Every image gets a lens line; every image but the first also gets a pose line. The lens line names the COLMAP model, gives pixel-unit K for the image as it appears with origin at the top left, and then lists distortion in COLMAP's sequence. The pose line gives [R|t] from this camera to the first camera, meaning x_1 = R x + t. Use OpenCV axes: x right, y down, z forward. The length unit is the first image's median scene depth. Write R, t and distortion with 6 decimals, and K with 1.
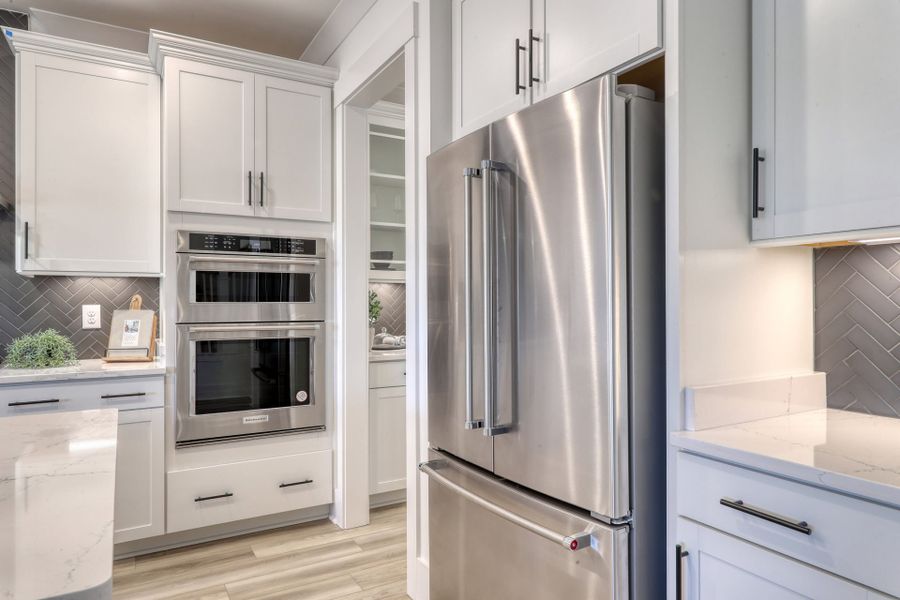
lens RADIAL K [[498.2, 0, 427.9], [0, 498.2, 301.1], [0, 0, 1]] dist [0.002672, -0.000774]
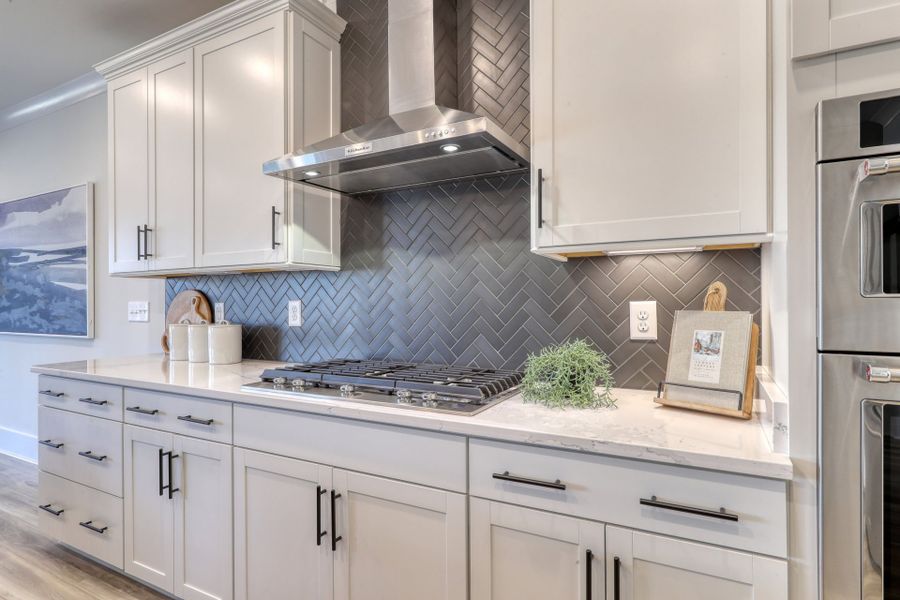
lens RADIAL K [[498.2, 0, 427.9], [0, 498.2, 301.1], [0, 0, 1]] dist [0.002672, -0.000774]
pose [[0.490056, -0.001221, -0.871690, -0.291066], [0.008412, 0.999959, 0.003329, 0.003664], [0.871651, -0.008964, 0.490046, 0.504317]]
